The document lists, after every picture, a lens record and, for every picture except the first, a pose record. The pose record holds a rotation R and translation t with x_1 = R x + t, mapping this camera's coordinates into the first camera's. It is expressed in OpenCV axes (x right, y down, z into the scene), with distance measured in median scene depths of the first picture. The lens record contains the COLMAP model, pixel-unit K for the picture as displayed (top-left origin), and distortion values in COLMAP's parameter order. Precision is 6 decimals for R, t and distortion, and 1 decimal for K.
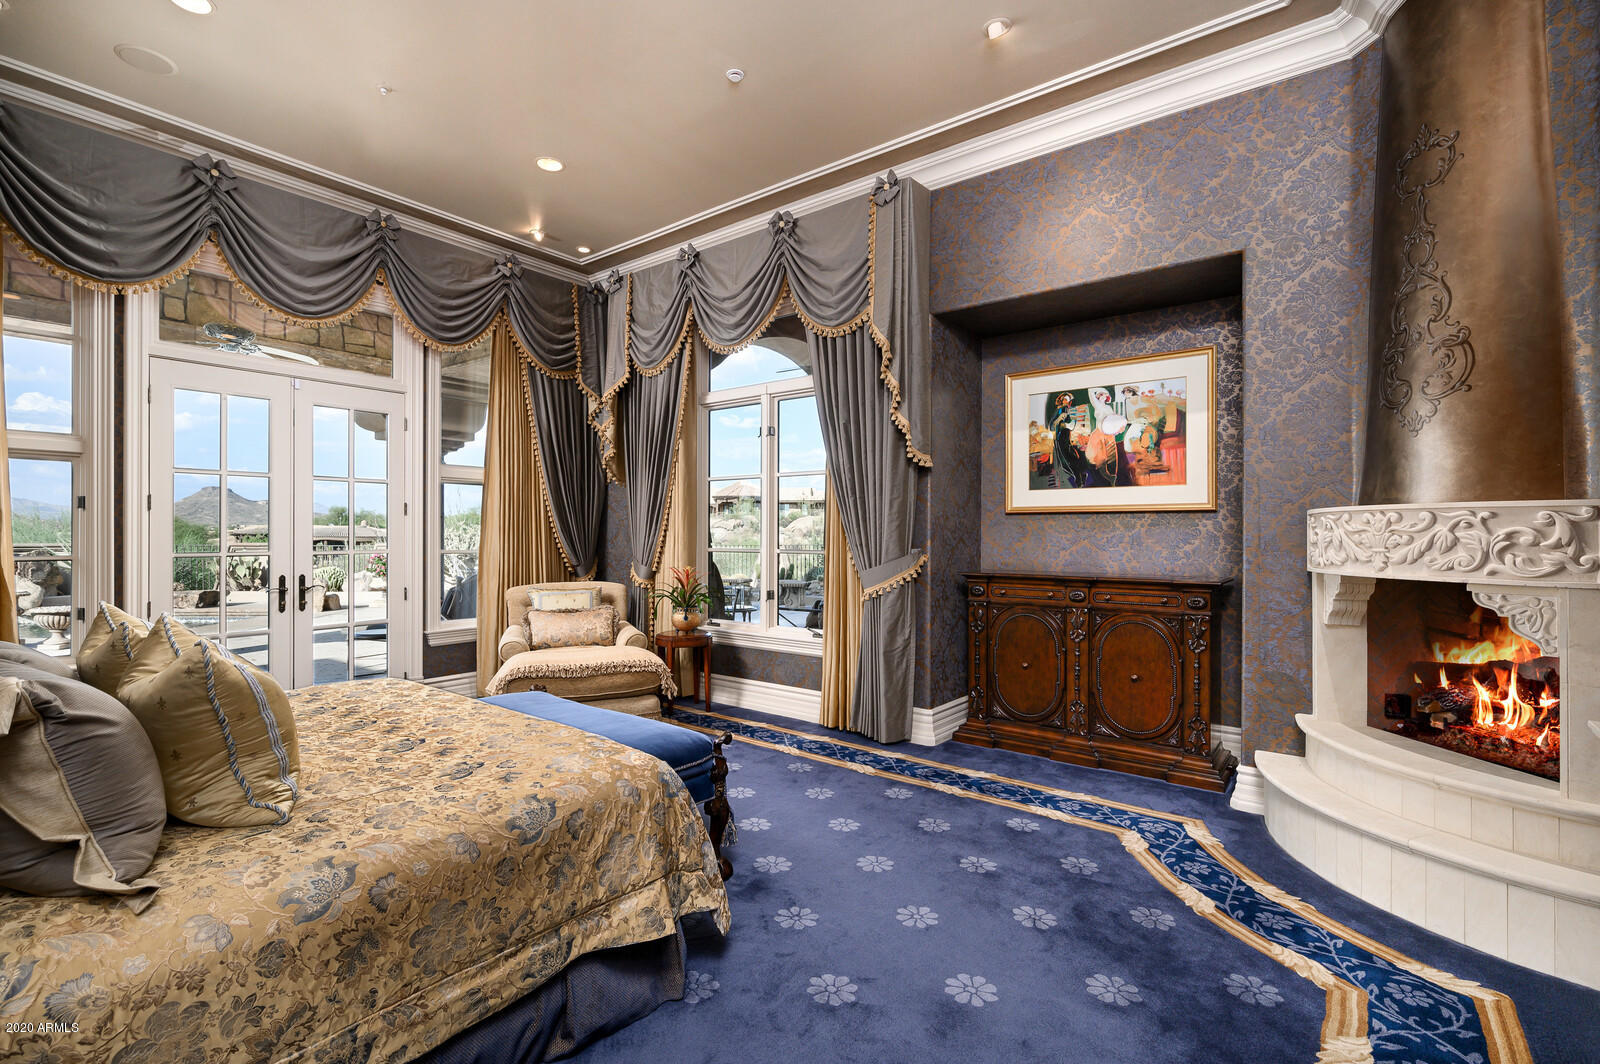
lens RADIAL K [[731.8, 0, 800.0], [0, 731.8, 532.0], [0, 0, 1]] dist [-0.001992, -0.000258]
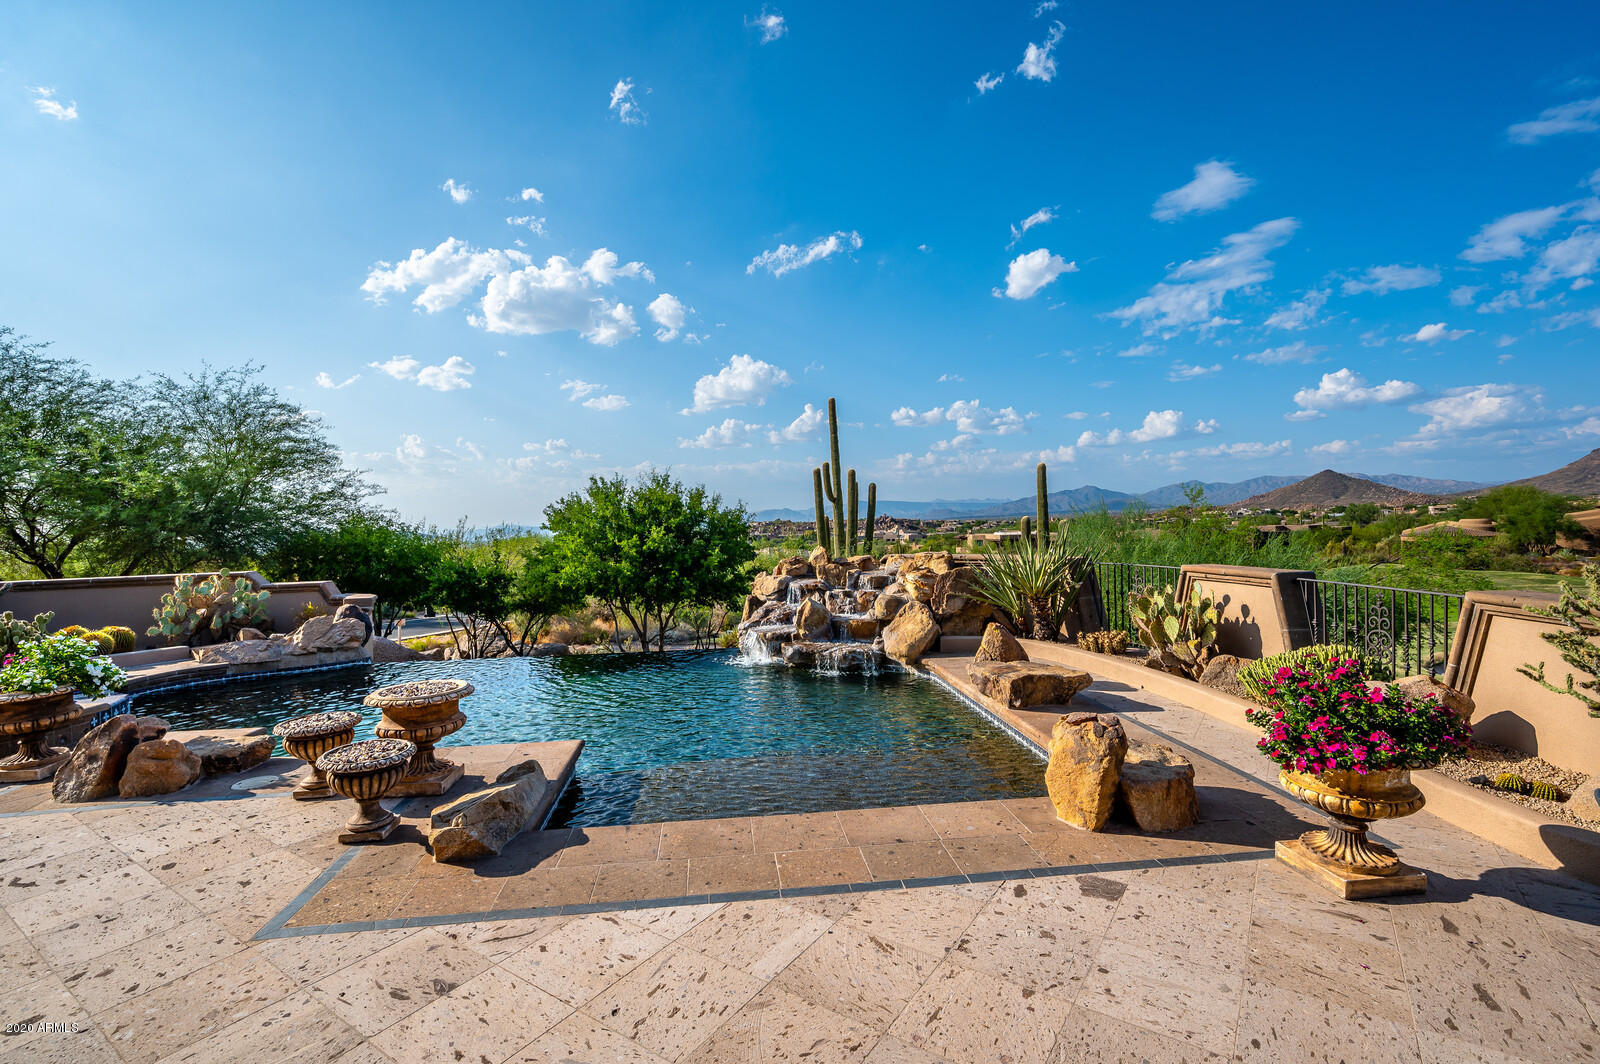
lens RADIAL K [[741.2, 0, 800.0], [0, 741.2, 532.0], [0, 0, 1]] dist [0.002241, -0.000131]
pose [[0.065936, 0.011231, -0.997761, -0.666727], [0.026895, 0.999553, 0.013028, -0.051291], [0.997461, -0.027694, 0.065604, 1.645990]]
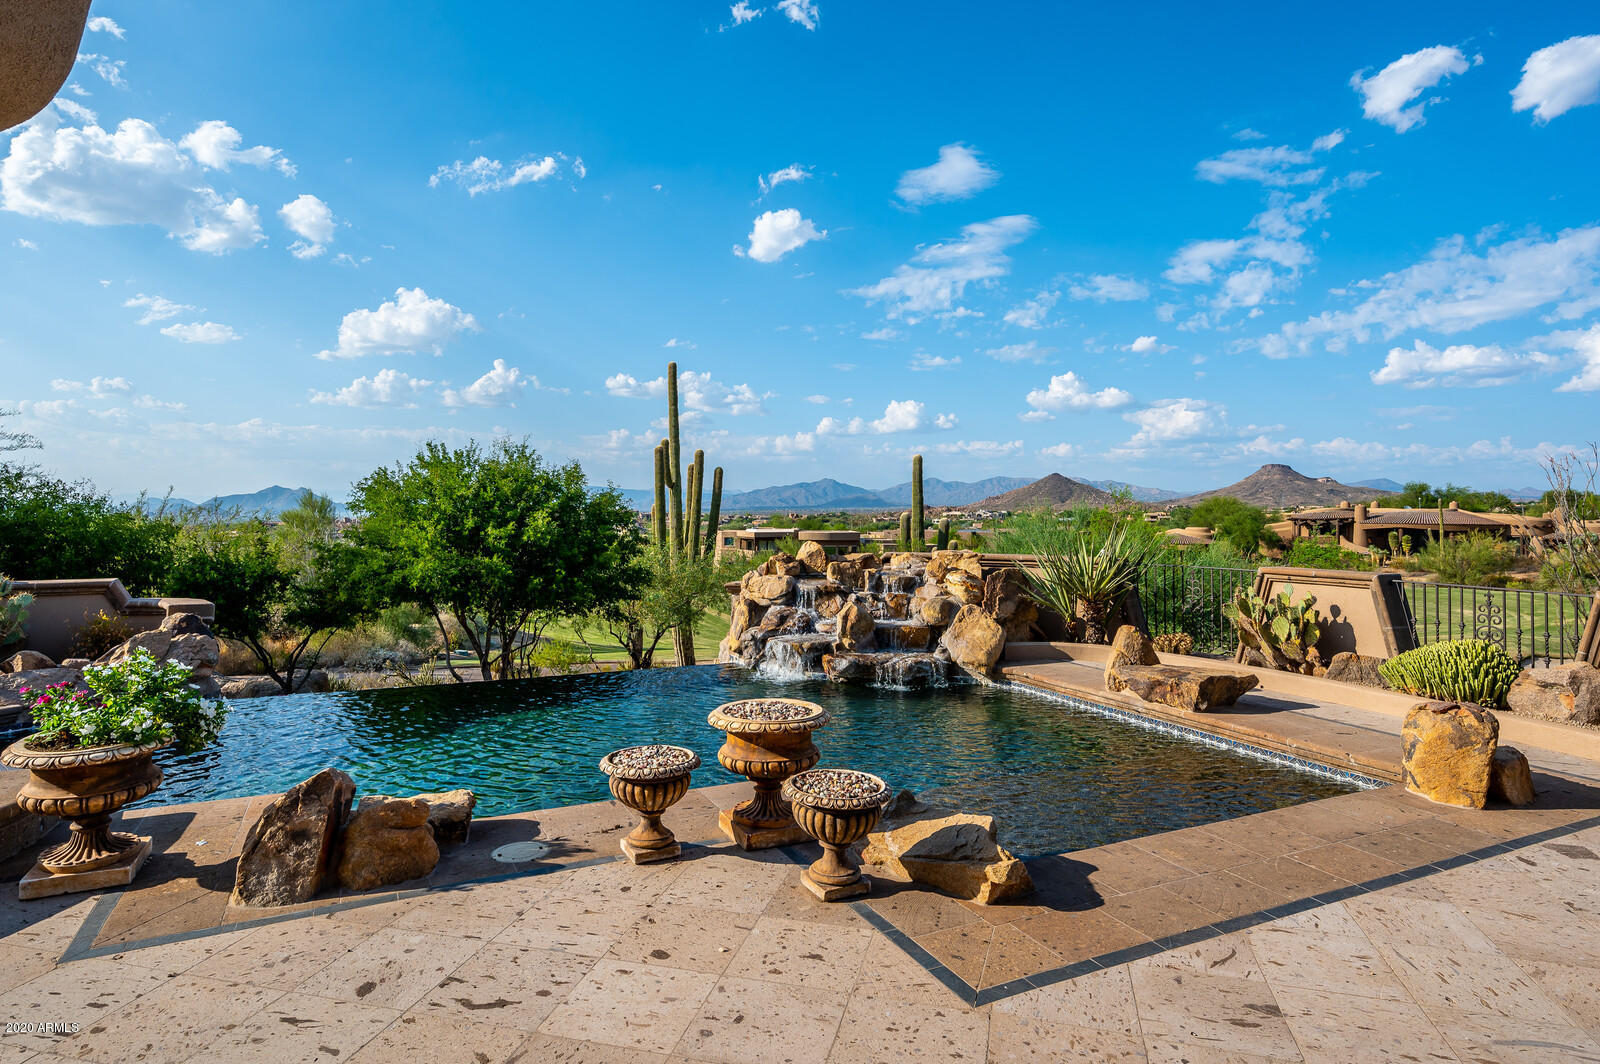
lens RADIAL K [[896.6, 0, 806.4], [0, 896.6, 477.3], [0, 0, 1]] dist [0.001949, -0.000762]
pose [[0.402471, -0.032259, -0.914864, -0.753349], [-0.005133, 0.999284, -0.037494, -0.055778], [0.915418, 0.019787, 0.402017, 1.032951]]
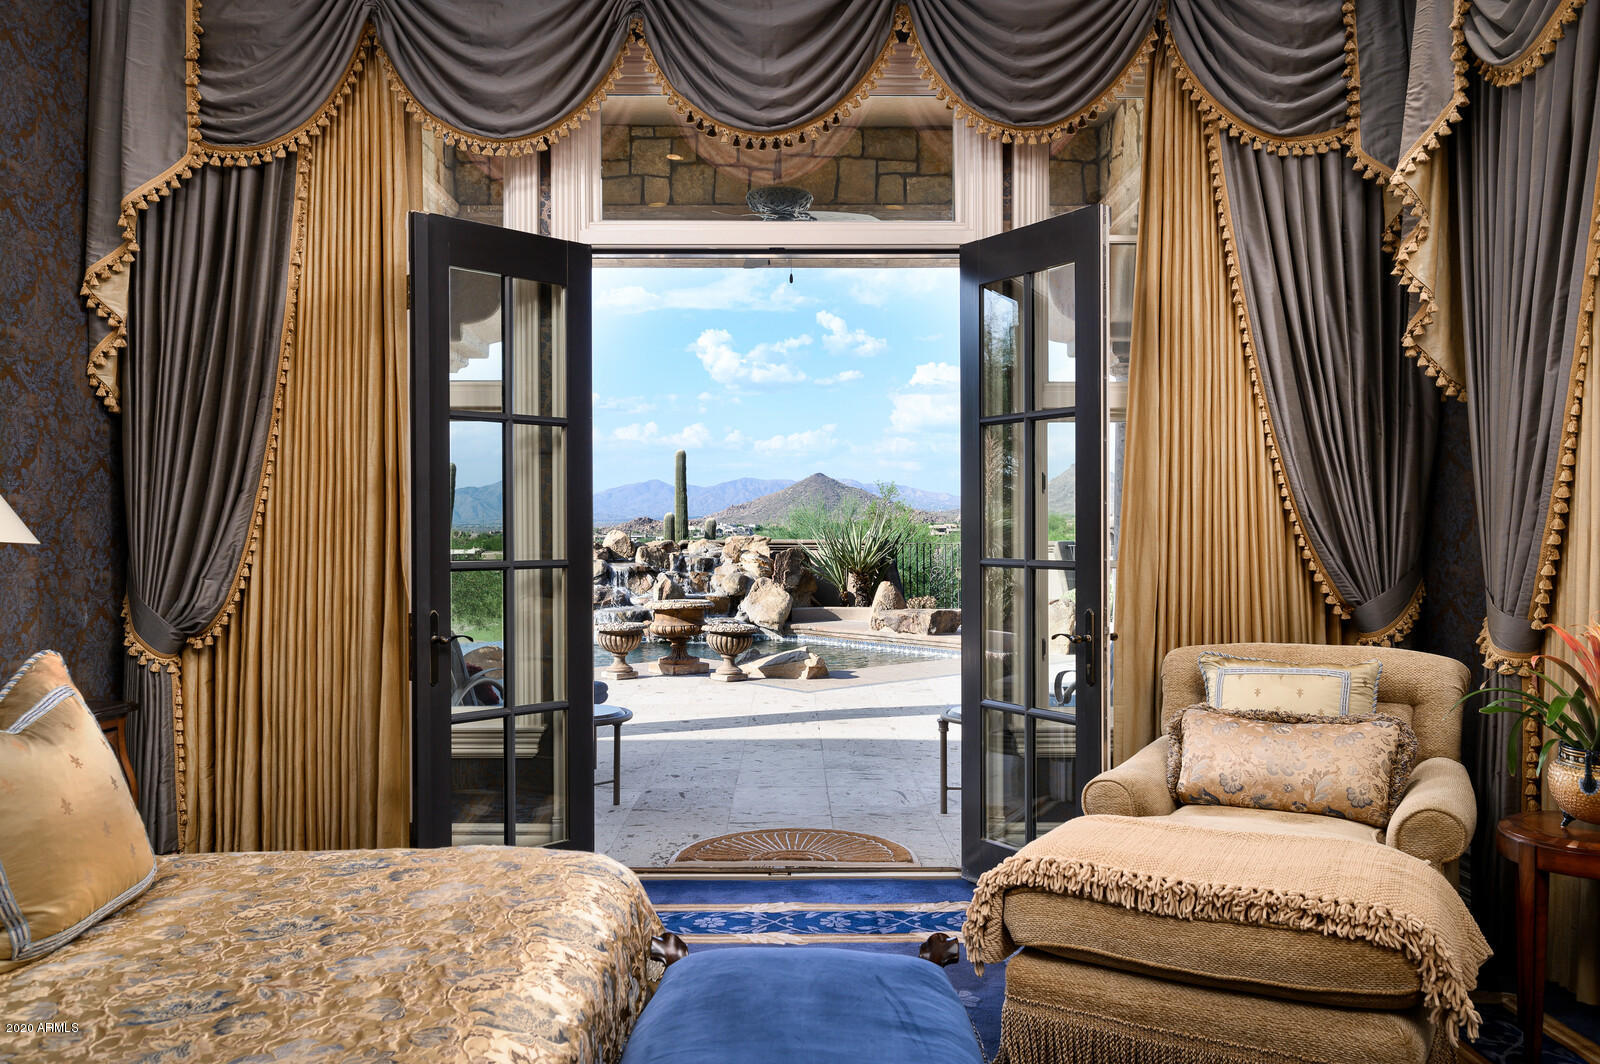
lens RADIAL K [[1251.2, 0, 800.0], [0, 1251.2, 532.0], [0, 0, 1]] dist [-0.000125, -0.000651]
pose [[0.620783, 0.000851, -0.783982, 0.054583], [0.004550, 0.999979, 0.004689, 0.001329], [0.783970, -0.006478, 0.620765, 0.336896]]
